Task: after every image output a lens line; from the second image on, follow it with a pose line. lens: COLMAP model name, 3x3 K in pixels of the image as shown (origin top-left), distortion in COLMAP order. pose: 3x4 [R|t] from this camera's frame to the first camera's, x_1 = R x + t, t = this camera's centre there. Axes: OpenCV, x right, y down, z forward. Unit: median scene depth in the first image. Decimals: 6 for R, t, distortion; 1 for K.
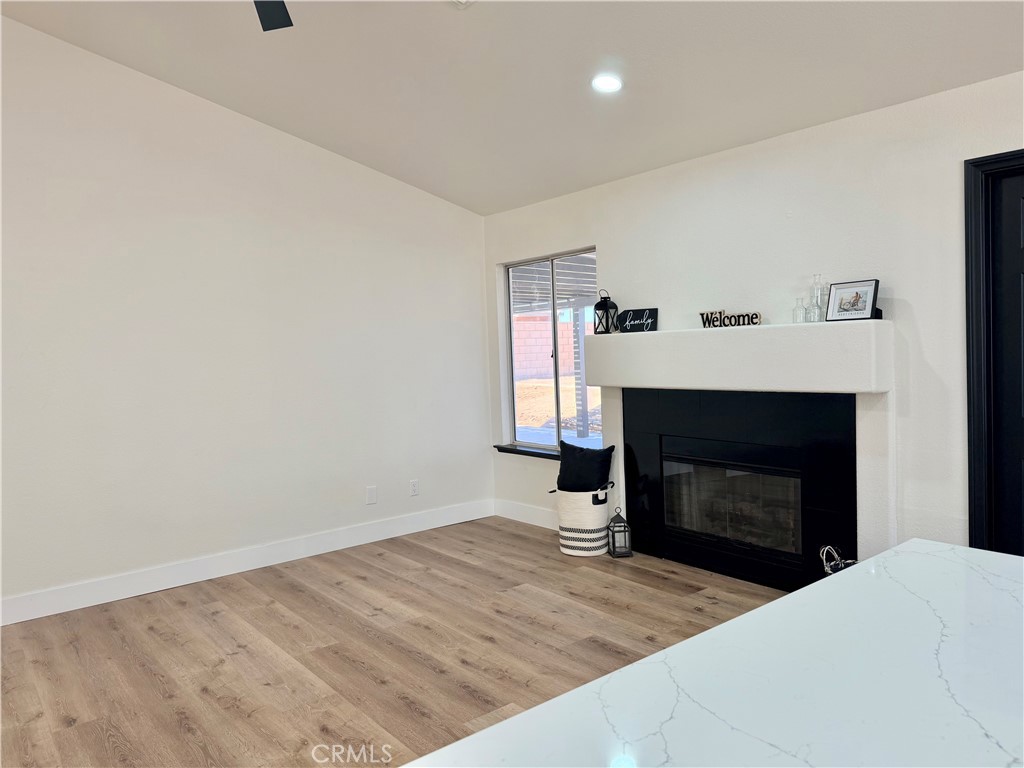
lens RADIAL K [[725.8, 0, 512.0], [0, 725.8, 384.0], [0, 0, 1]] dist [0.135657, -0.218888]
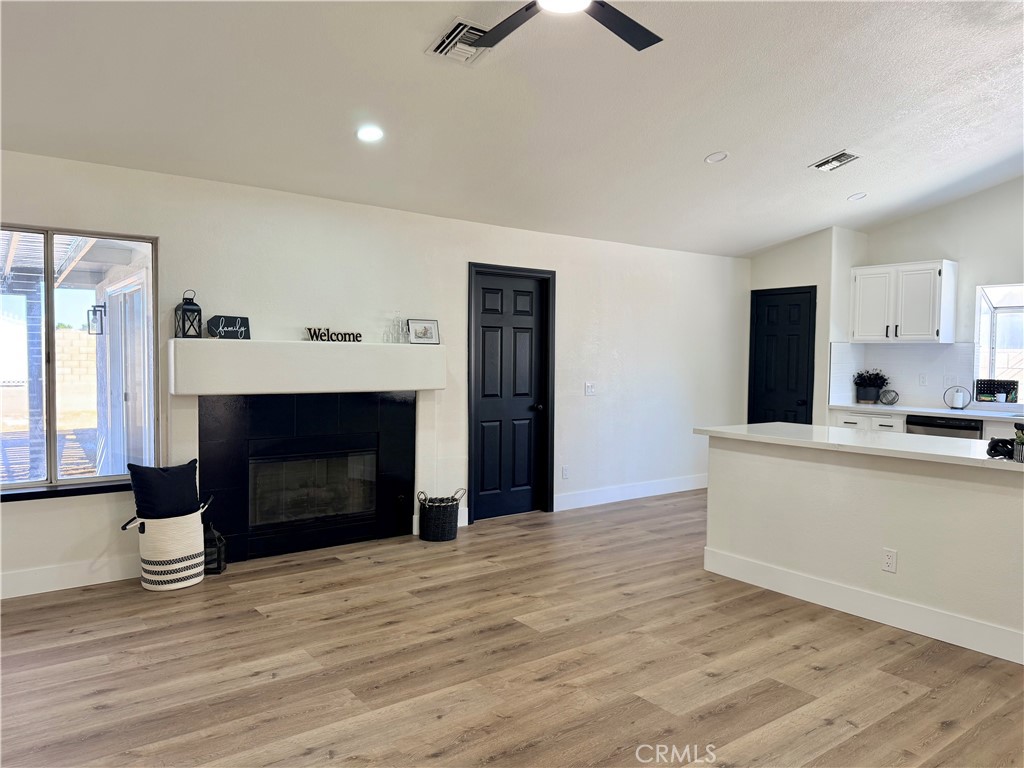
lens RADIAL K [[725.8, 0, 512.0], [0, 725.8, 384.0], [0, 0, 1]] dist [0.135657, -0.218888]
pose [[0.018729, 0.004376, 0.999815, -0.952946], [0.039925, 0.999190, -0.005122, 0.012264], [-0.999027, 0.040014, 0.018539, 0.690792]]
